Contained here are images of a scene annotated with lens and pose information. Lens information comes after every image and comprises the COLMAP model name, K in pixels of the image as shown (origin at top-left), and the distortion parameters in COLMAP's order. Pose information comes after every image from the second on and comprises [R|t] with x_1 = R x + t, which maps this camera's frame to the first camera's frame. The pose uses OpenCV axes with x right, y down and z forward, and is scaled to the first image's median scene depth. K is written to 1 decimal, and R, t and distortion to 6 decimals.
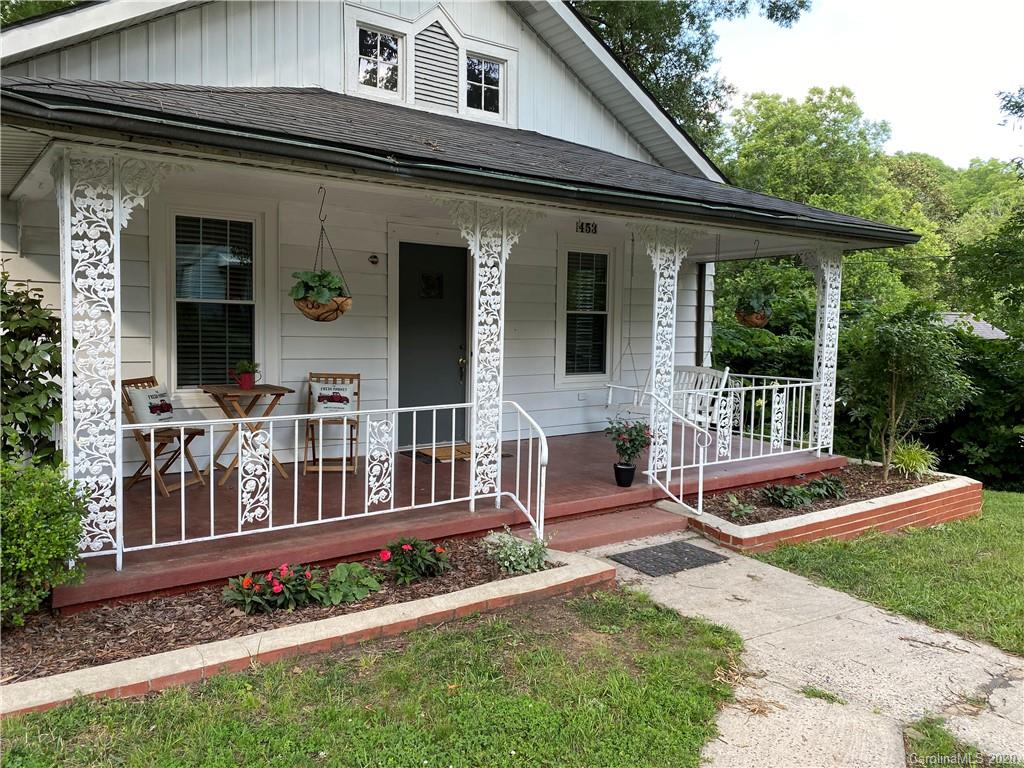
lens RADIAL K [[801.5, 0, 512.0], [0, 801.5, 384.0], [0, 0, 1]] dist [0.024808, -0.010908]
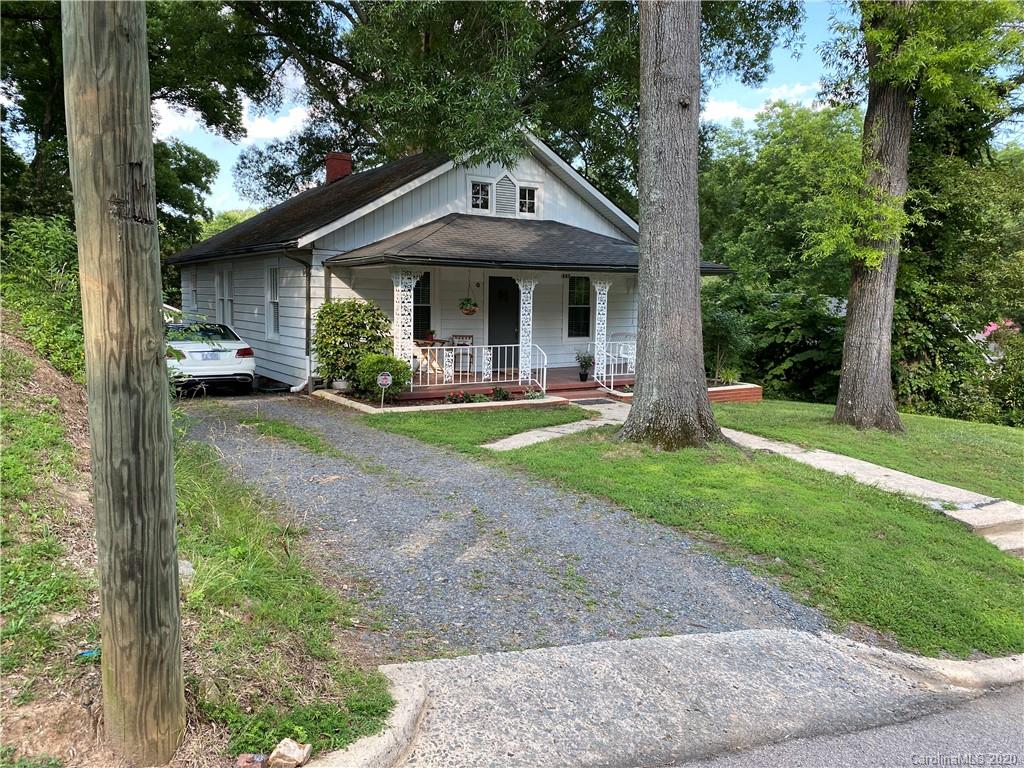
lens RADIAL K [[801.5, 0, 512.0], [0, 801.5, 384.0], [0, 0, 1]] dist [0.024808, -0.010908]
pose [[0.997474, 0.004478, -0.070897, 0.096400], [-0.002482, 0.999599, 0.028215, 0.067685], [0.070995, -0.027968, 0.997085, -1.415261]]
